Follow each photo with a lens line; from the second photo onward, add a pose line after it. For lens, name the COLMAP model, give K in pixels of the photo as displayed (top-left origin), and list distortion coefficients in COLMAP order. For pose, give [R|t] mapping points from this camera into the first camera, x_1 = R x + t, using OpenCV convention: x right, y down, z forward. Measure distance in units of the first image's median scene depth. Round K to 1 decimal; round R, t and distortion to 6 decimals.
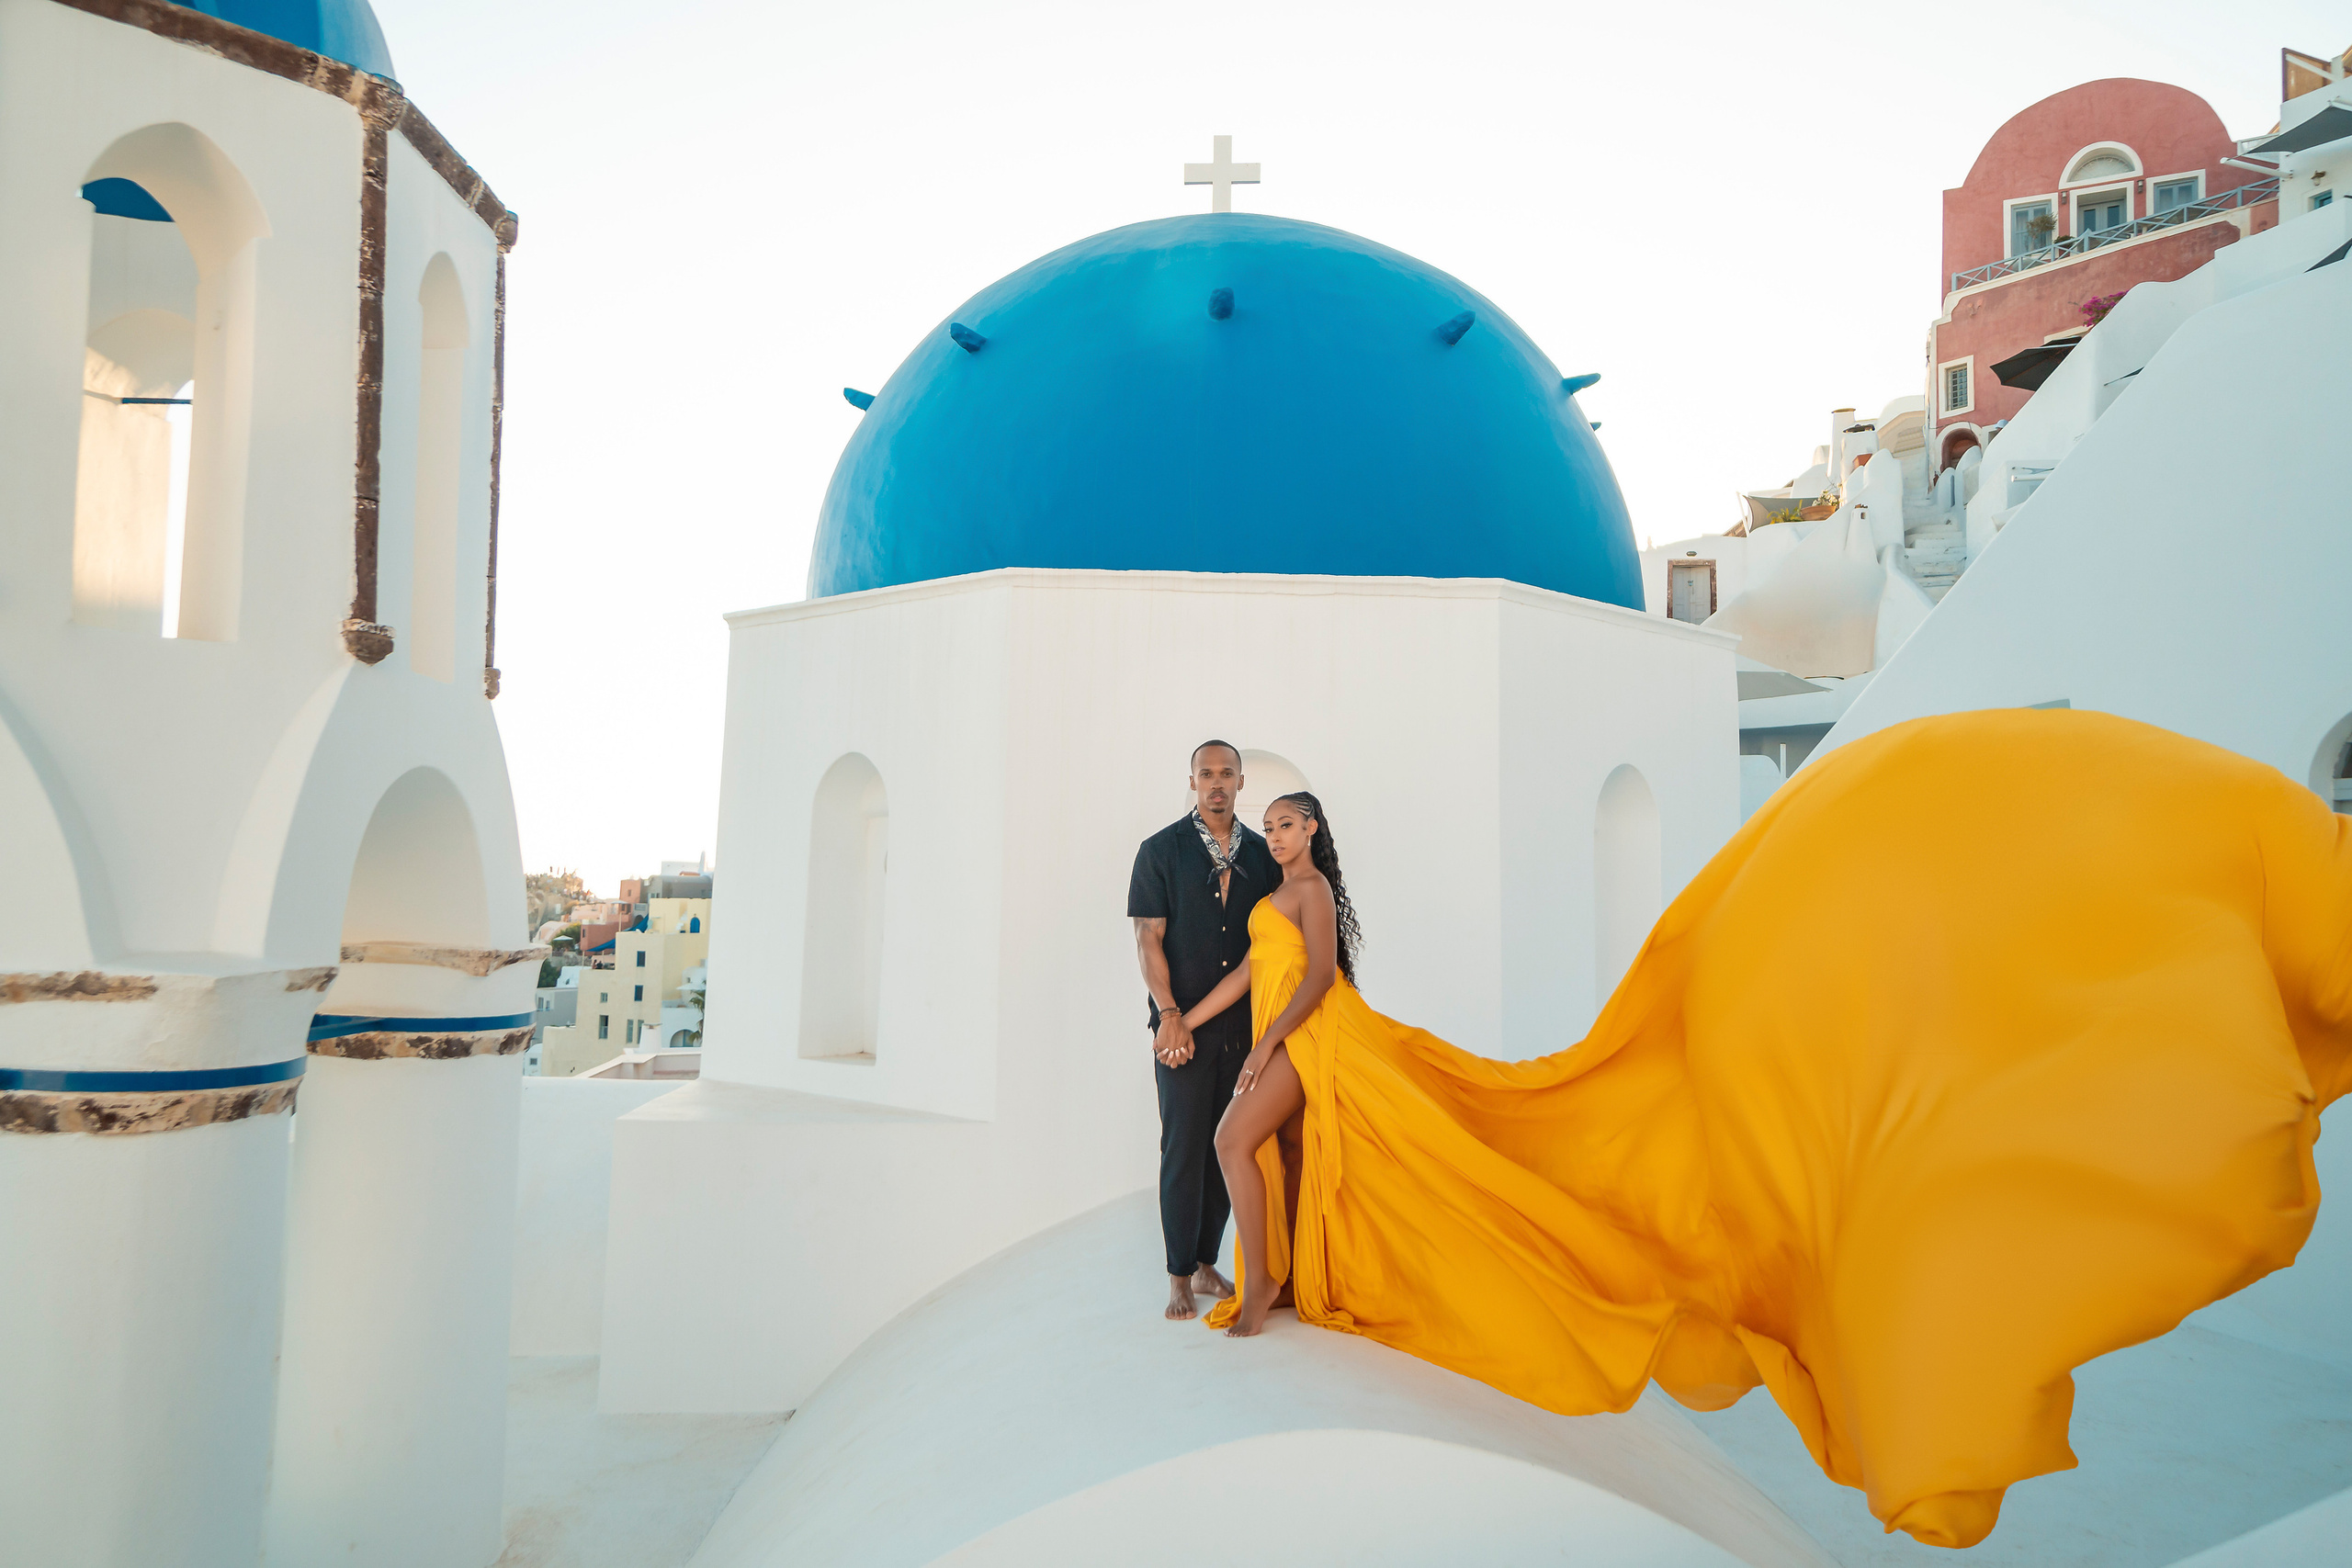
lens RADIAL K [[1720.5, 0, 1148.6], [0, 1720.5, 776.0], [0, 0, 1]] dist [0.025554, 0.028626]
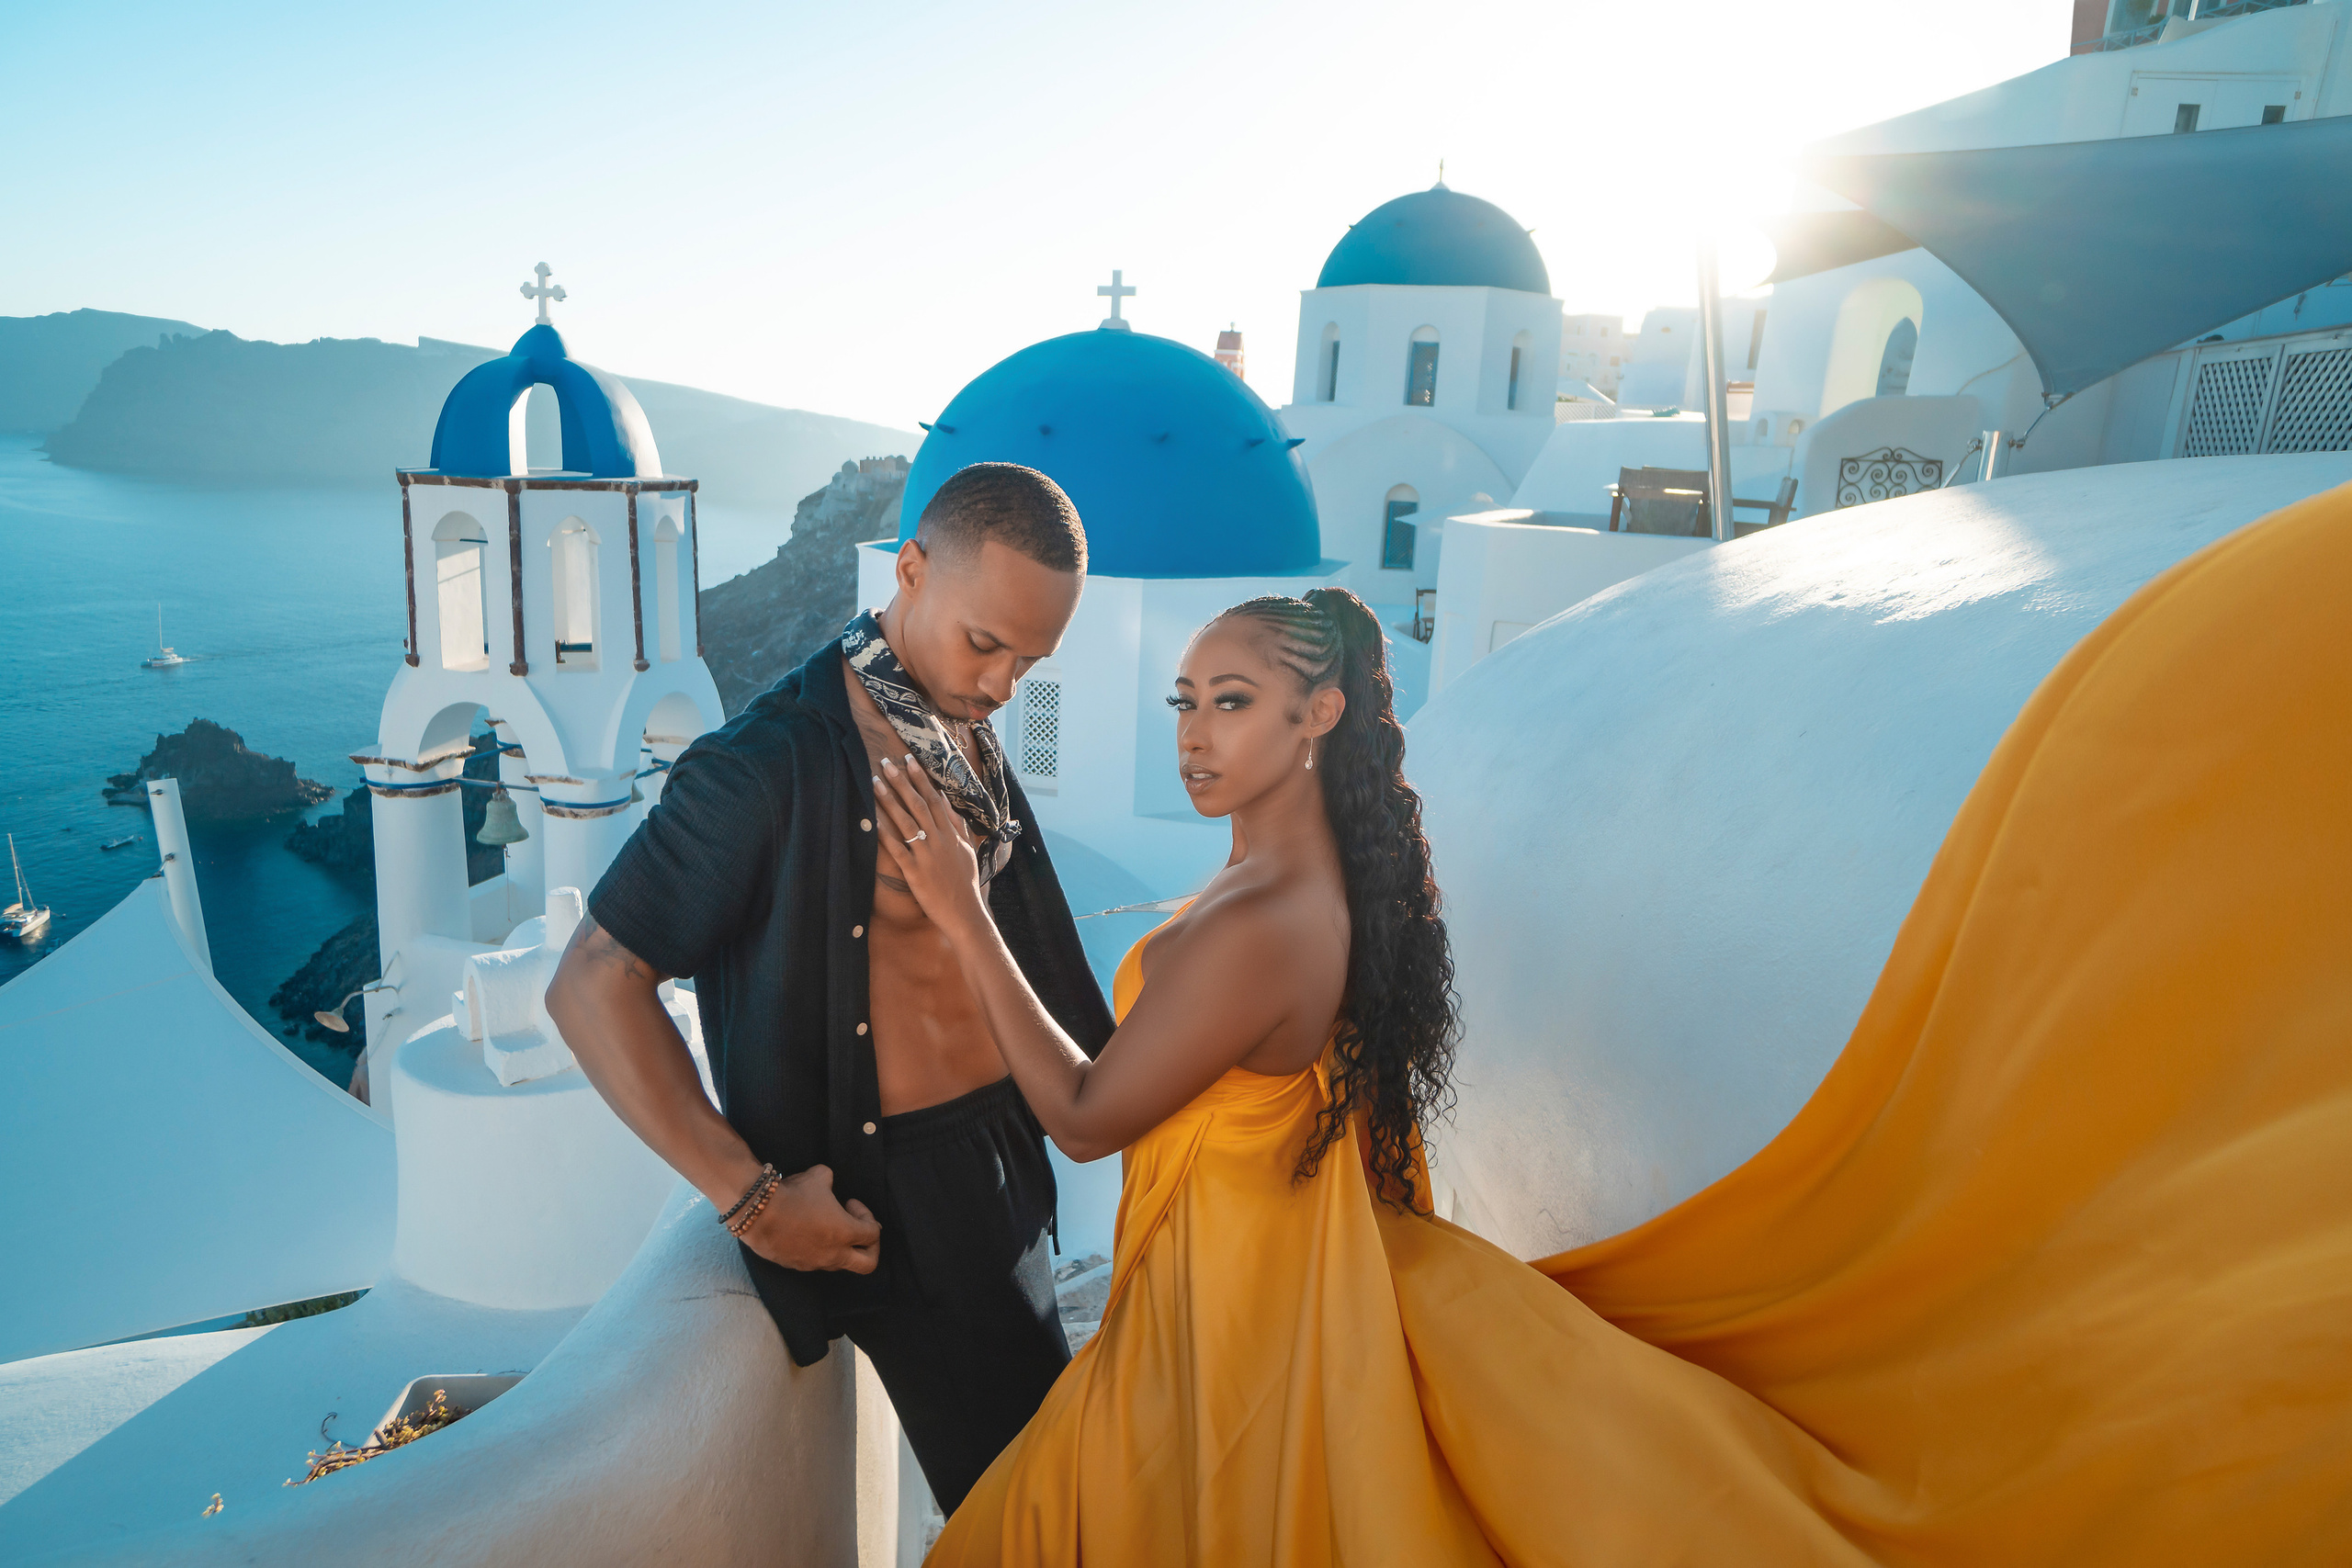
lens RADIAL K [[1448.0, 0, 1156.7], [0, 1448.0, 781.8], [0, 0, 1]] dist [-0.000169, 0.011459]
pose [[0.963206, 0.090040, -0.253232, 0.758799], [-0.011429, 0.955082, 0.296121, -0.442114], [0.268520, -0.282331, 0.920970, -0.827168]]
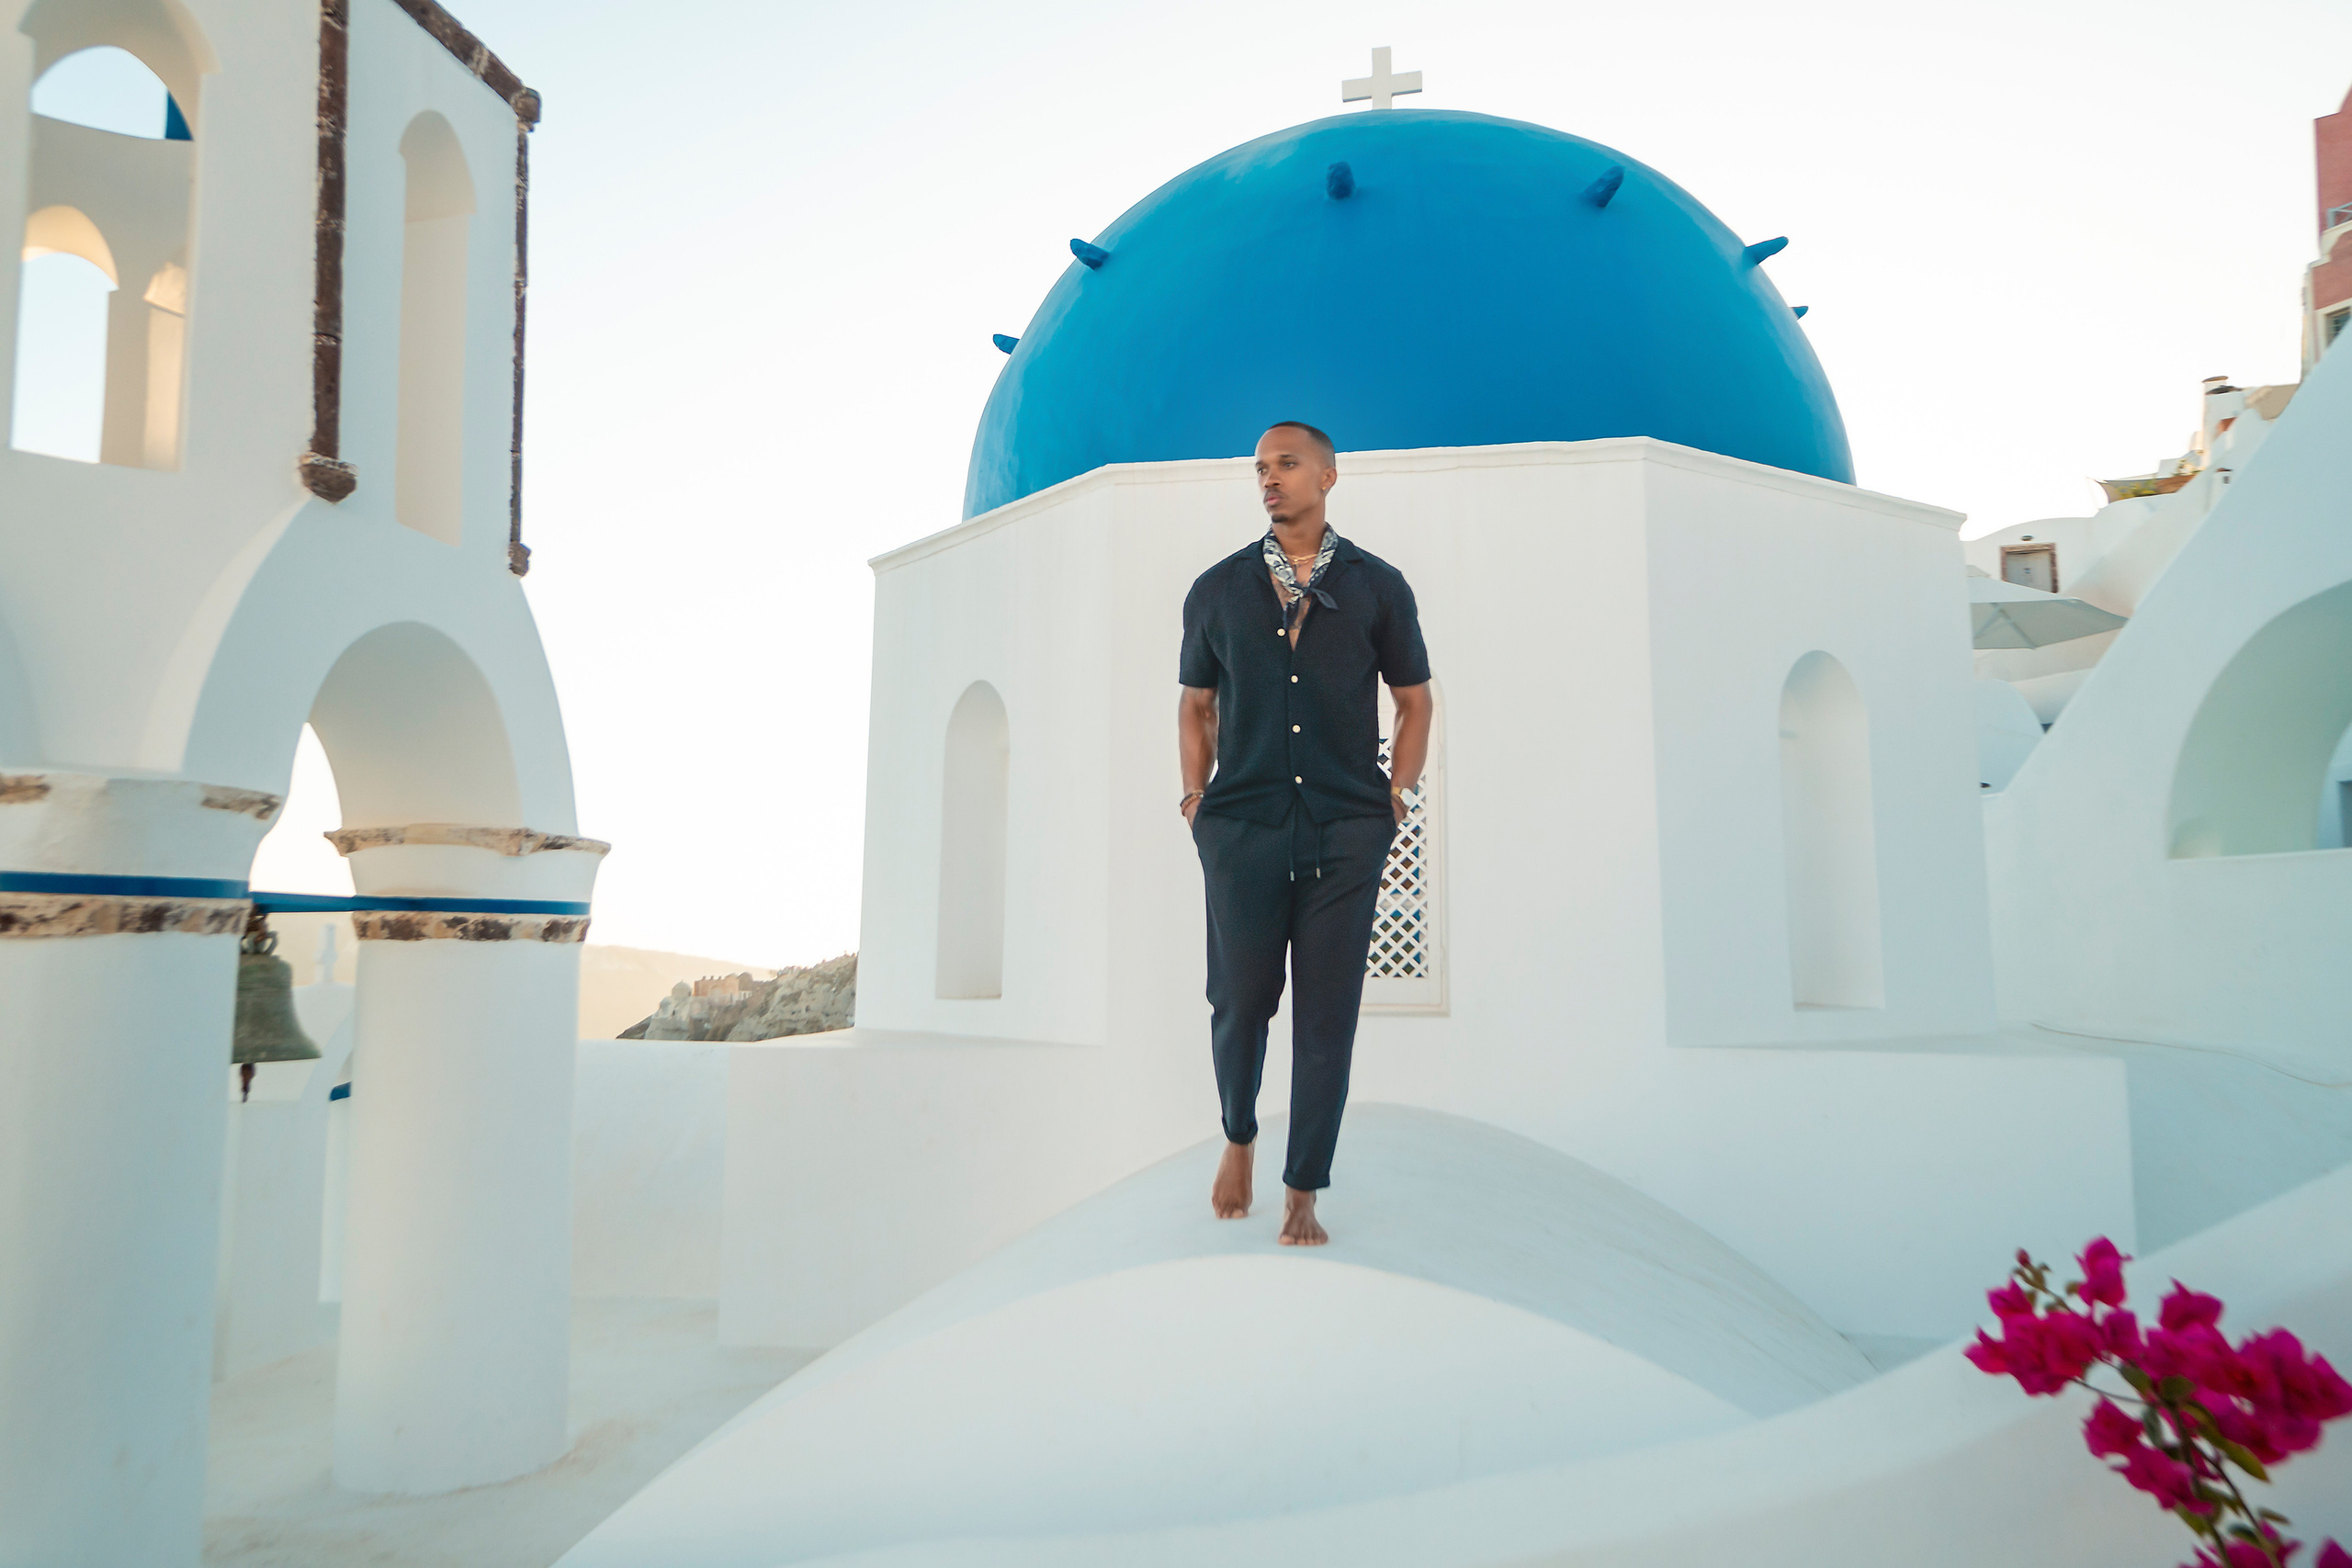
lens RADIAL K [[1694.9, 0, 1159.3], [0, 1694.9, 794.6], [0, 0, 1]] dist [-0.001733, 0.040548]
pose [[0.980677, -0.038748, -0.191758, 0.124737], [0.033002, 0.998908, -0.033070, 0.098063], [0.192830, 0.026103, 0.980885, 0.098534]]
